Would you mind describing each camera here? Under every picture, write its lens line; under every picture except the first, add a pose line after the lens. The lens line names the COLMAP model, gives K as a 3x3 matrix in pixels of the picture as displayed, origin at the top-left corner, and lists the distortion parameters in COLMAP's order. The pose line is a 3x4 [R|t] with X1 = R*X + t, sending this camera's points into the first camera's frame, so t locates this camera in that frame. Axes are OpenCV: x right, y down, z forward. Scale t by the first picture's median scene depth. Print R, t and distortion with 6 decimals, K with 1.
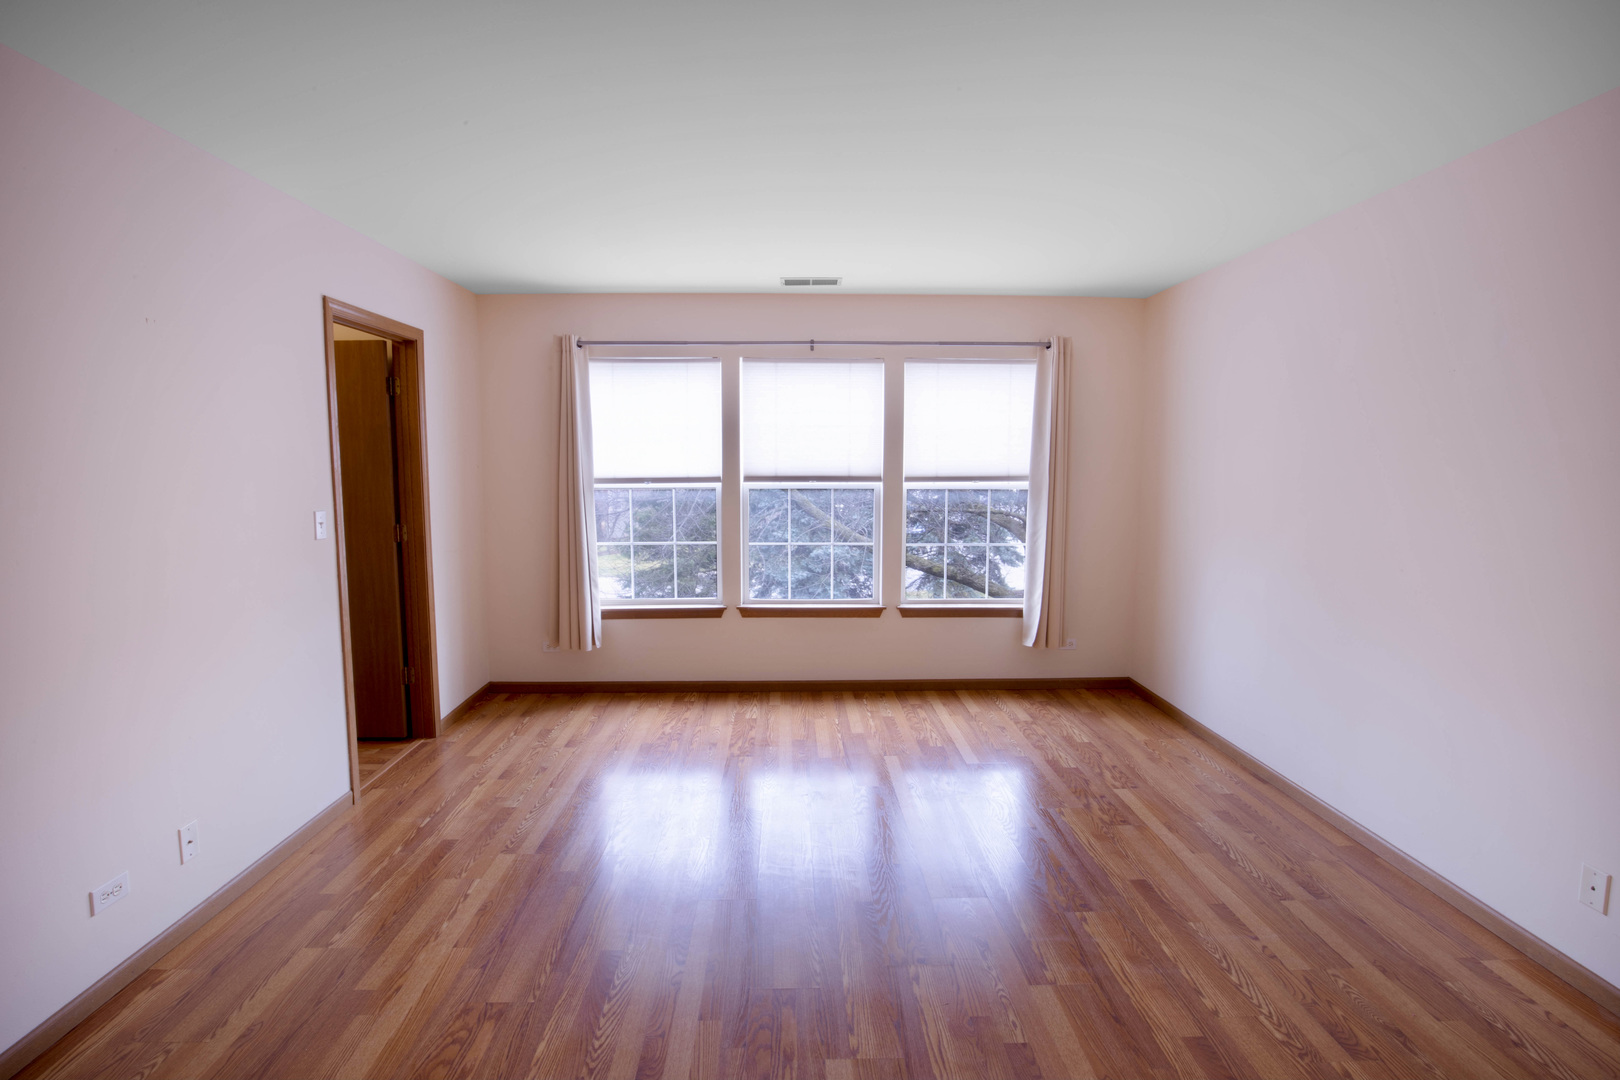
lens RADIAL K [[766.0, 0, 806.4], [0, 766.0, 539.8], [0, 0, 1]] dist [-0.027981, 0.000503]
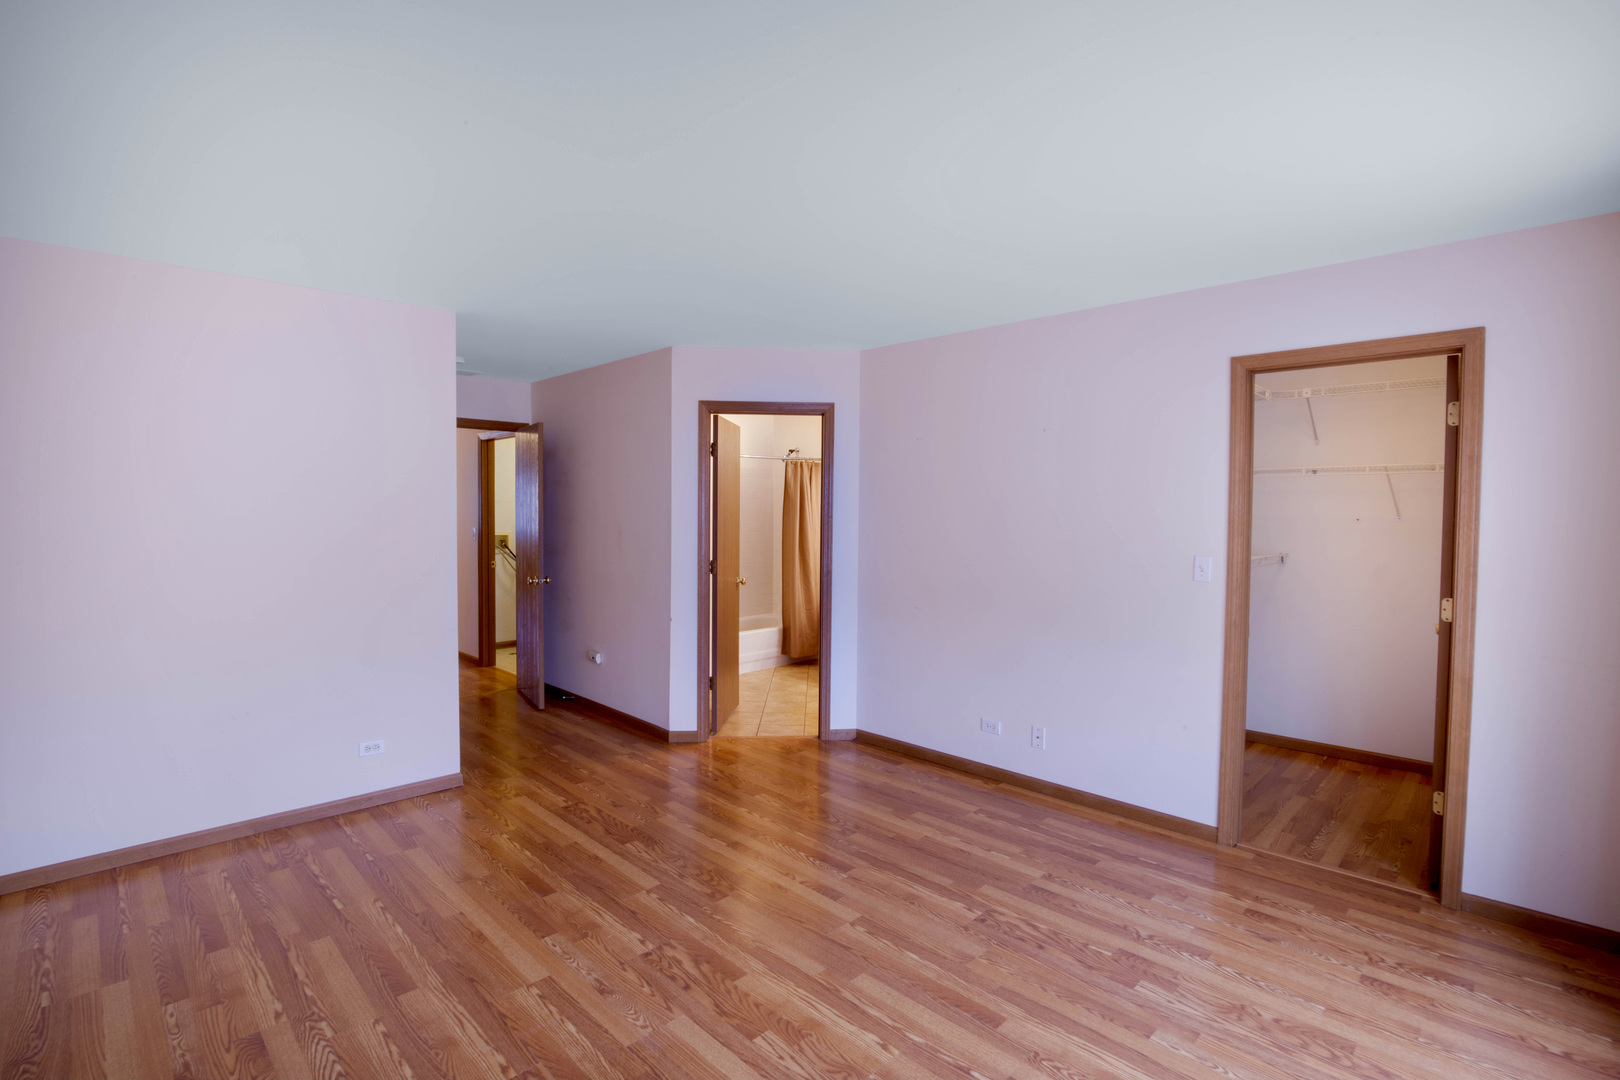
lens RADIAL K [[766.0, 0, 808.1], [0, 766.0, 536.6], [0, 0, 1]] dist [-0.027981, 0.000503]
pose [[-0.733831, 0.019557, -0.679050, 0.567659], [-0.075095, 0.991124, 0.109698, -0.154075], [0.675169, 0.131493, -0.725849, 1.479054]]
